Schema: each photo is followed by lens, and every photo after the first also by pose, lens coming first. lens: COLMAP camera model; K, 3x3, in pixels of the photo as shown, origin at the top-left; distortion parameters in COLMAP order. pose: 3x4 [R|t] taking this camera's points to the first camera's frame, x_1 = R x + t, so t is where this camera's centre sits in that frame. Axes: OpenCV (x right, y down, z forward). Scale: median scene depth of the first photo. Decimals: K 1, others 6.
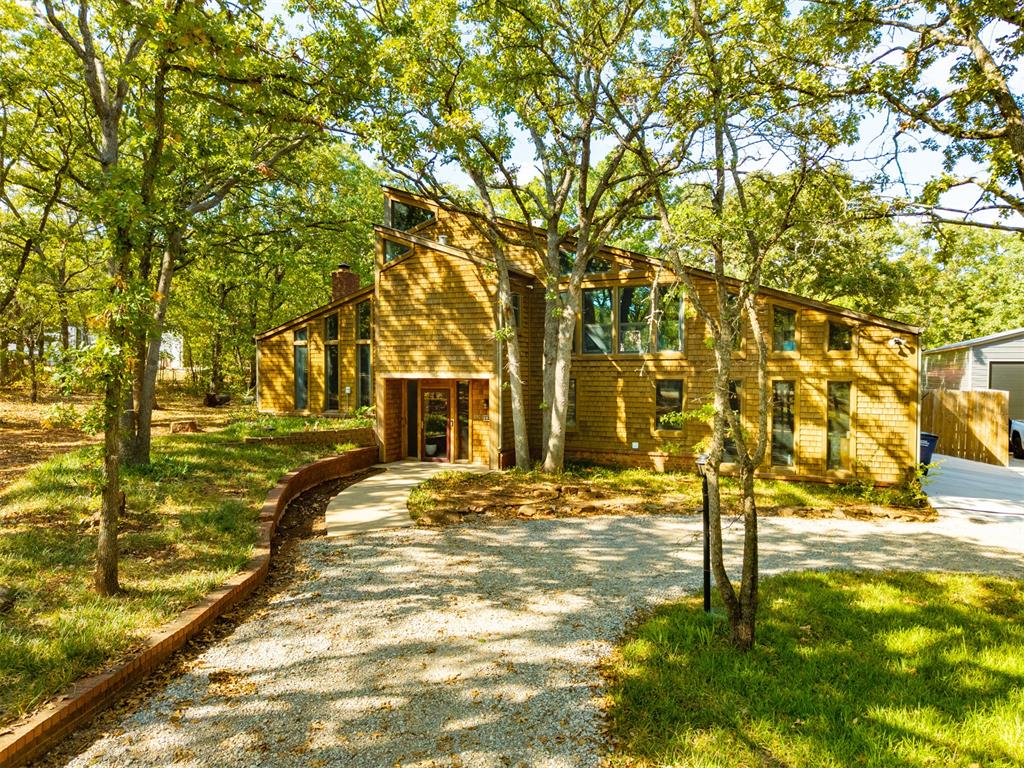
lens RADIAL K [[675.1, 0, 512.0], [0, 675.1, 384.0], [0, 0, 1]] dist [0.002895, 0.001361]
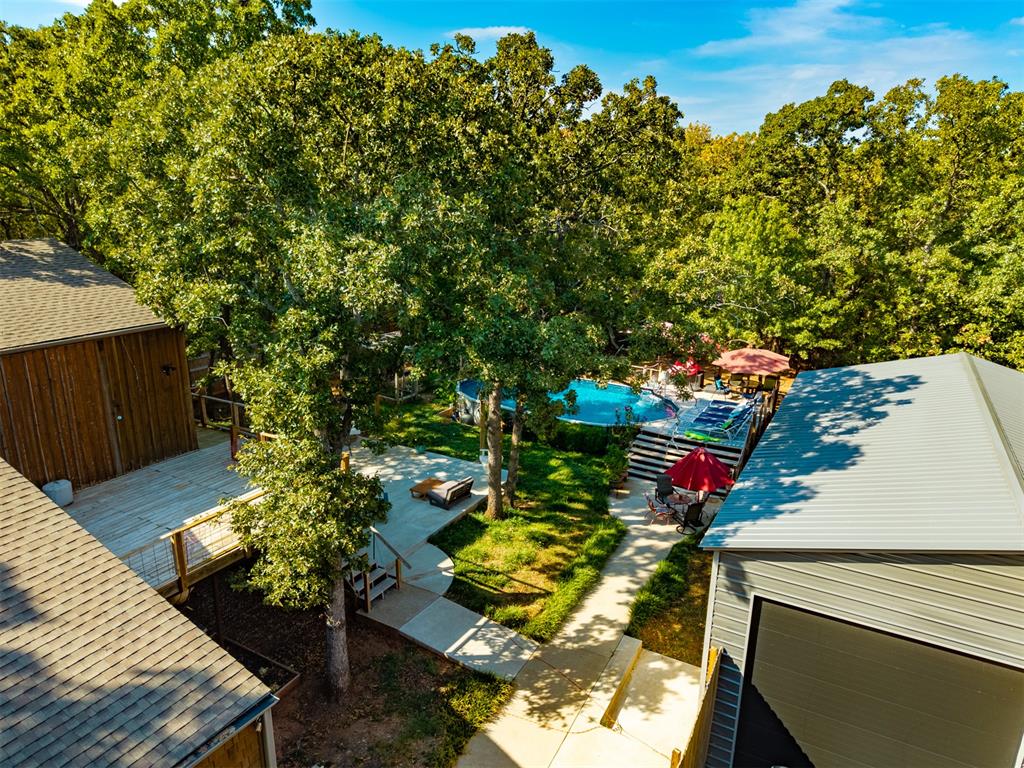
lens RADIAL K [[675.1, 0, 512.0], [0, 675.1, 384.0], [0, 0, 1]] dist [0.002895, 0.001361]
pose [[0.995098, 0.030173, -0.094180, 0.463818], [-0.005029, 0.966528, 0.256513, -0.193098], [0.098767, -0.254782, 0.961941, 0.500095]]
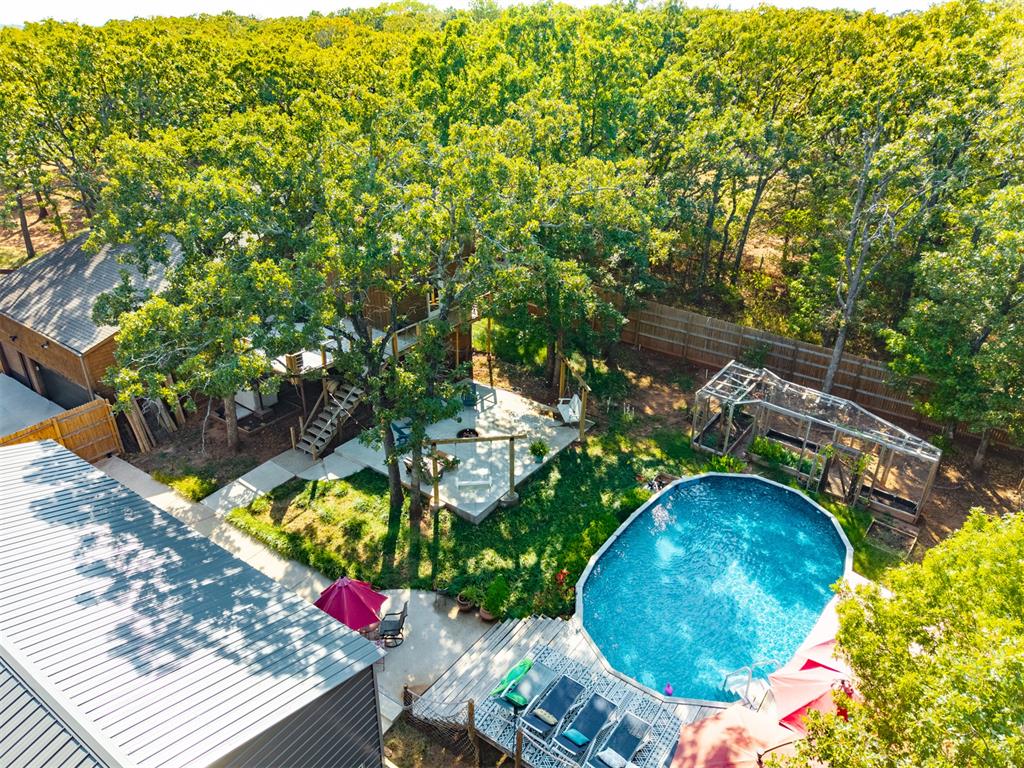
lens RADIAL K [[675.1, 0, 512.0], [0, 675.1, 384.0], [0, 0, 1]] dist [0.002895, 0.001361]
pose [[-0.200349, 0.436085, -0.877320, 0.921106], [-0.027957, 0.892567, 0.450048, -0.345392], [0.979326, 0.114694, -0.166633, 1.257672]]
